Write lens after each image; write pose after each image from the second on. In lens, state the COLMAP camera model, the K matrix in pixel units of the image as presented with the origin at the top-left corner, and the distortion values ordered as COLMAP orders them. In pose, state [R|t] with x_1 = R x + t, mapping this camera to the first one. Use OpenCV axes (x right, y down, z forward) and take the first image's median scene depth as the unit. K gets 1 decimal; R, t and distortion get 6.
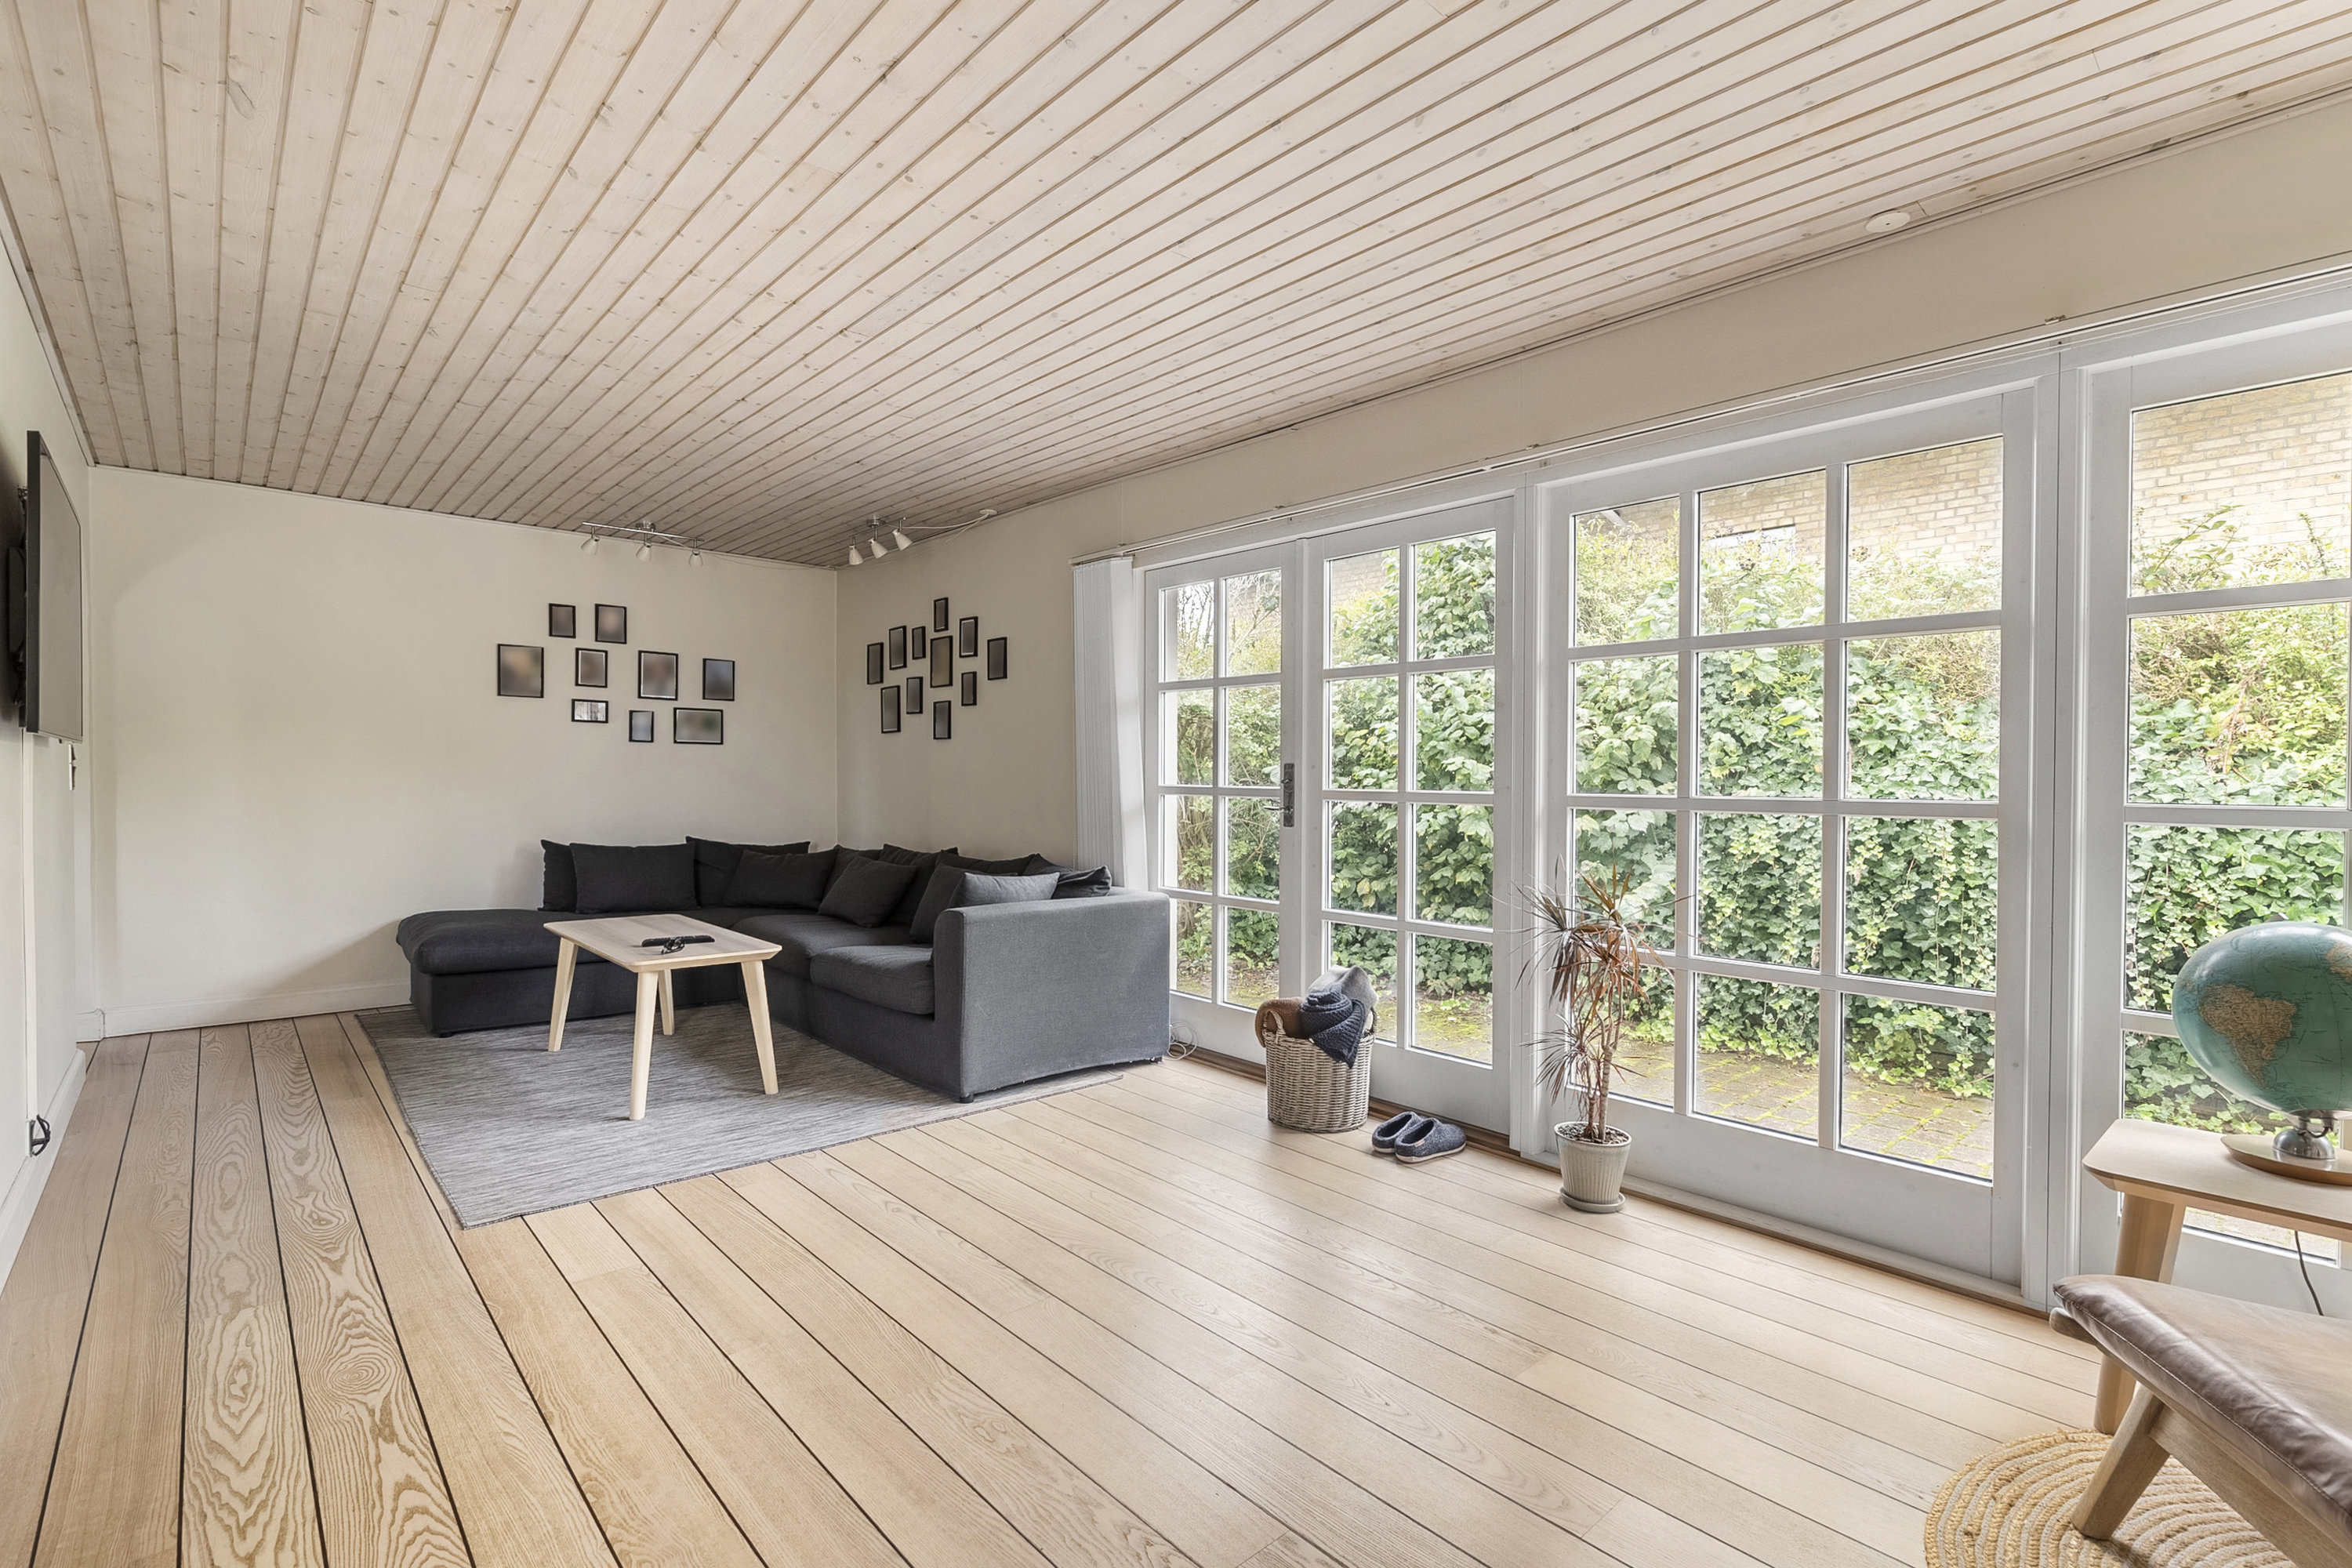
lens RADIAL K [[1073.0, 0, 1152.2], [0, 1073.0, 784.1], [0, 0, 1]] dist [0.007119, -0.001405]
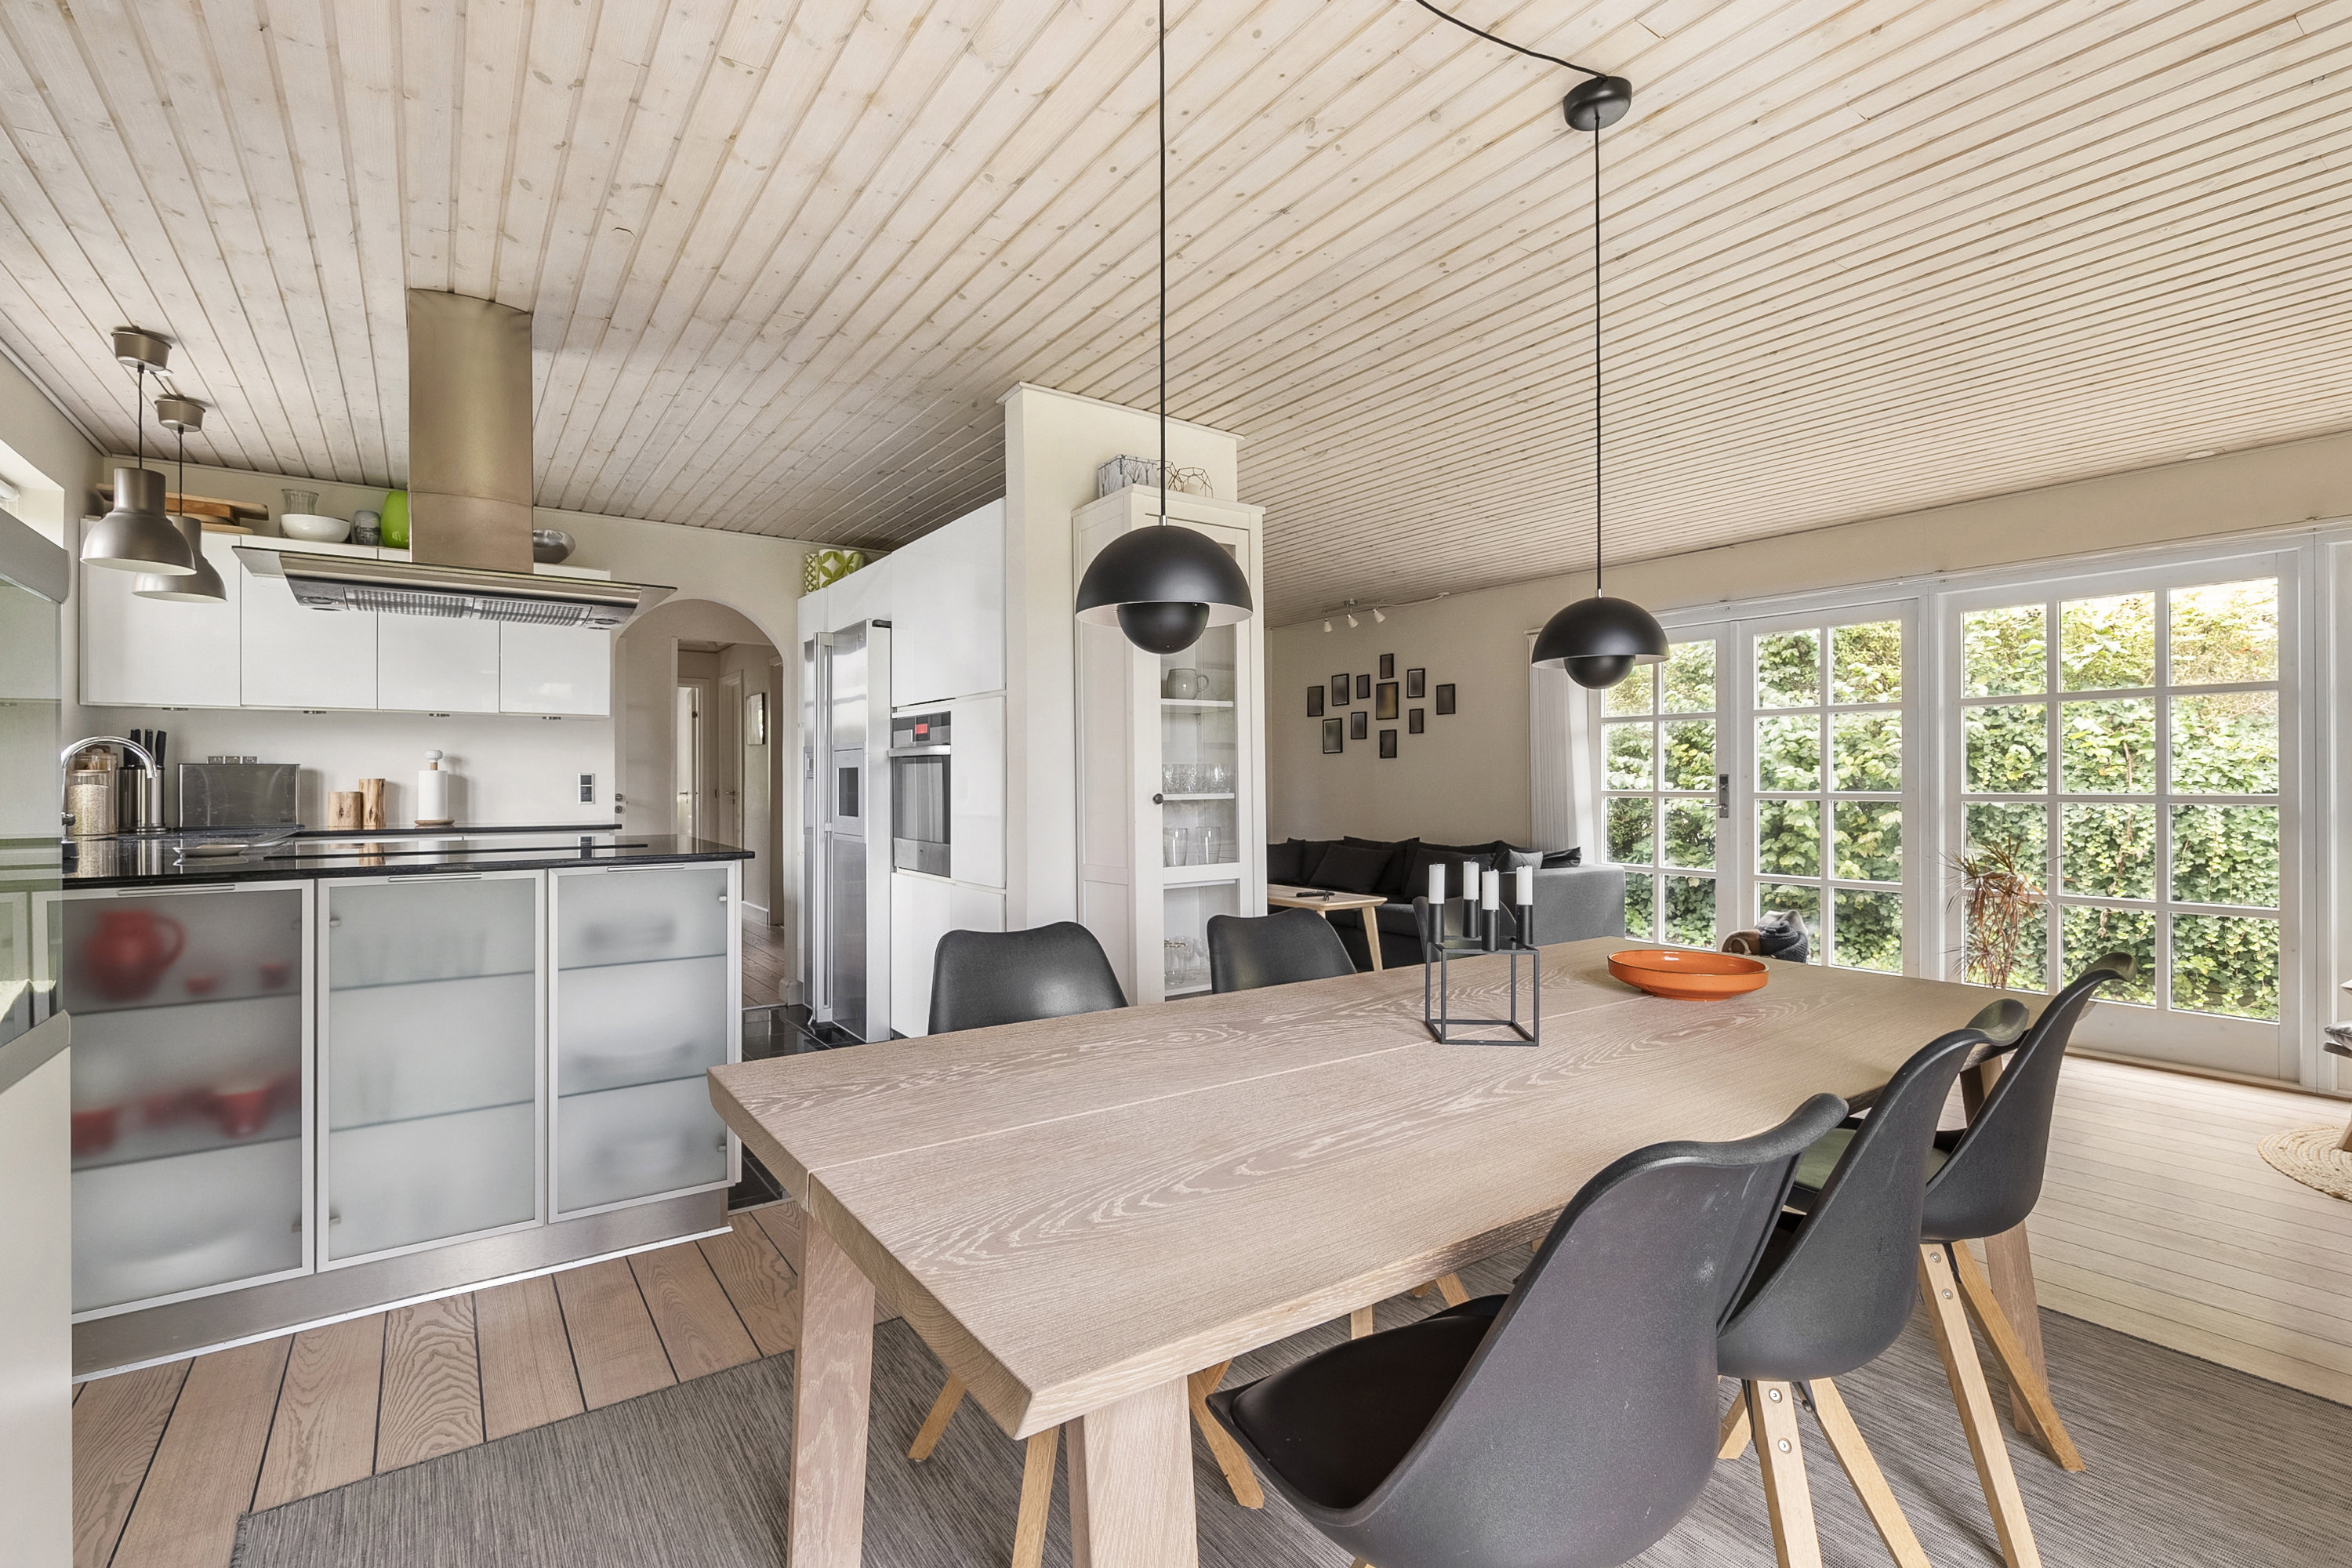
lens RADIAL K [[1073.0, 0, 1175.7], [0, 1073.0, 781.3], [0, 0, 1]] dist [0.007119, -0.001405]
pose [[0.994493, -0.011909, -0.104128, -0.412196], [0.010903, 0.999888, -0.010219, -0.002936], [0.104238, 0.009028, 0.994511, -0.469174]]
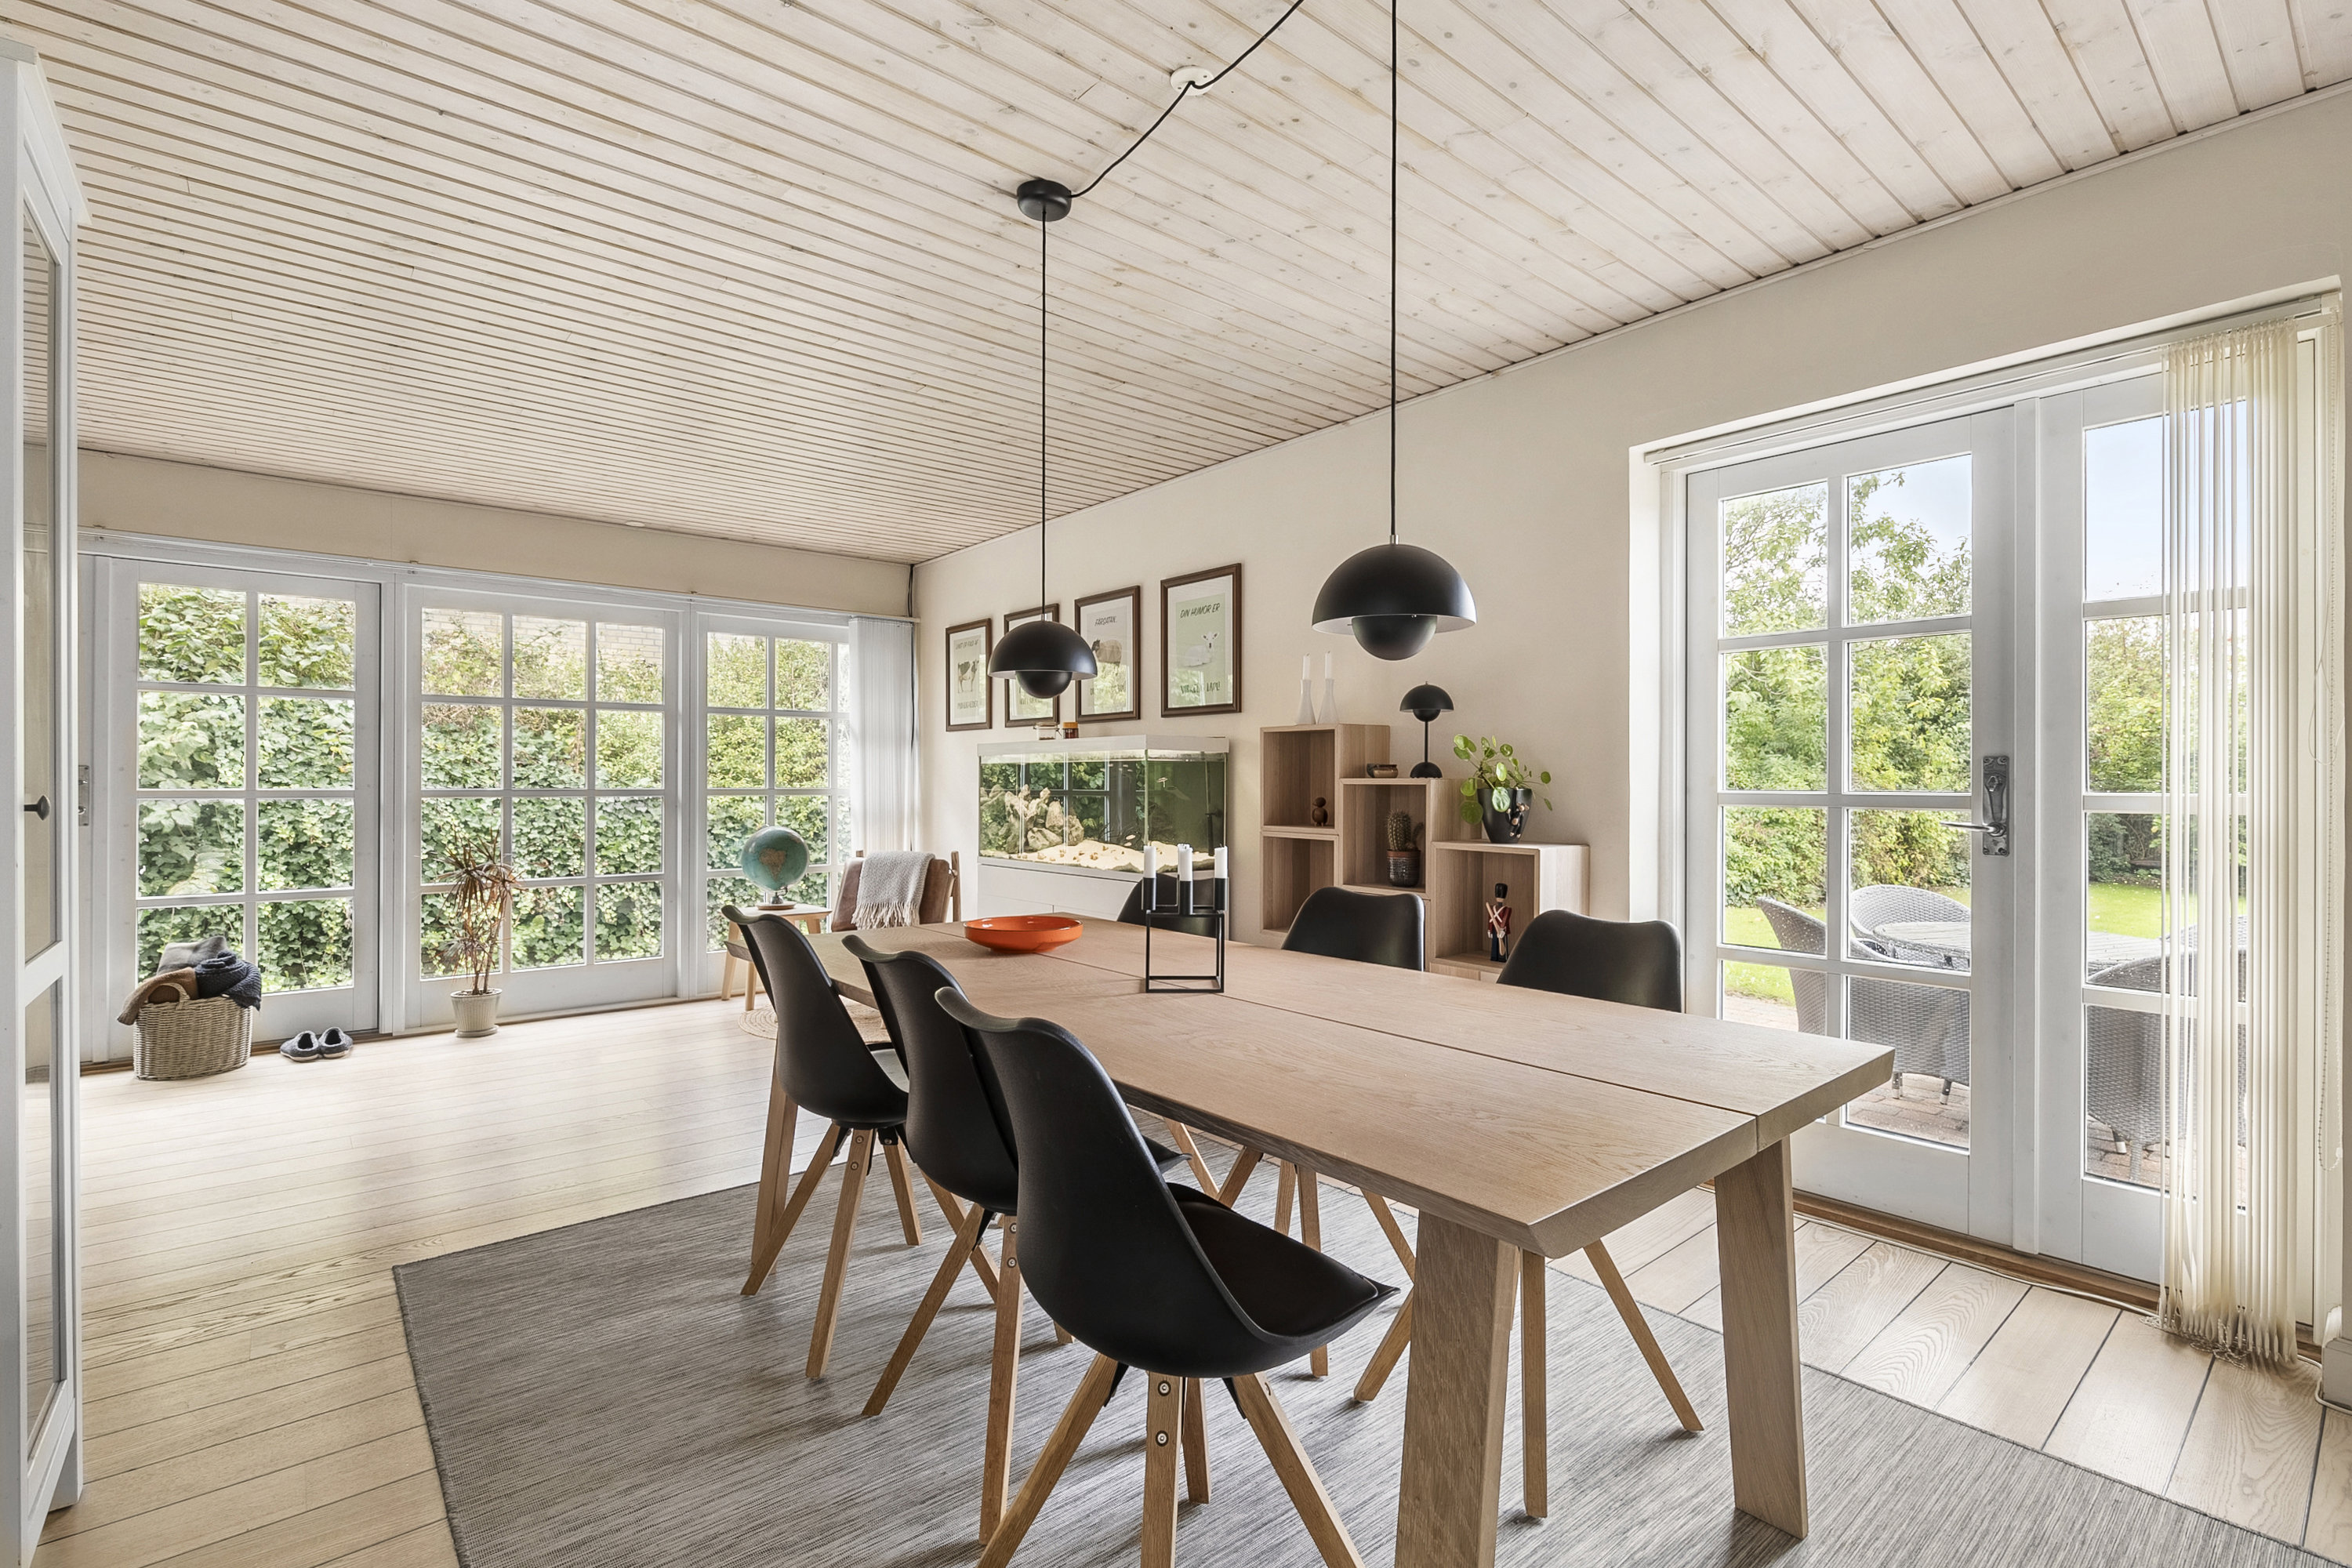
lens RADIAL K [[1073.0, 0, 1194.6], [0, 1073.0, 766.2], [0, 0, 1]] dist [0.007119, -0.001405]
pose [[0.023636, 0.003424, 0.999715, -0.797133], [0.006525, 0.999972, -0.003580, -0.007785], [-0.999699, 0.006608, 0.023613, -0.099404]]
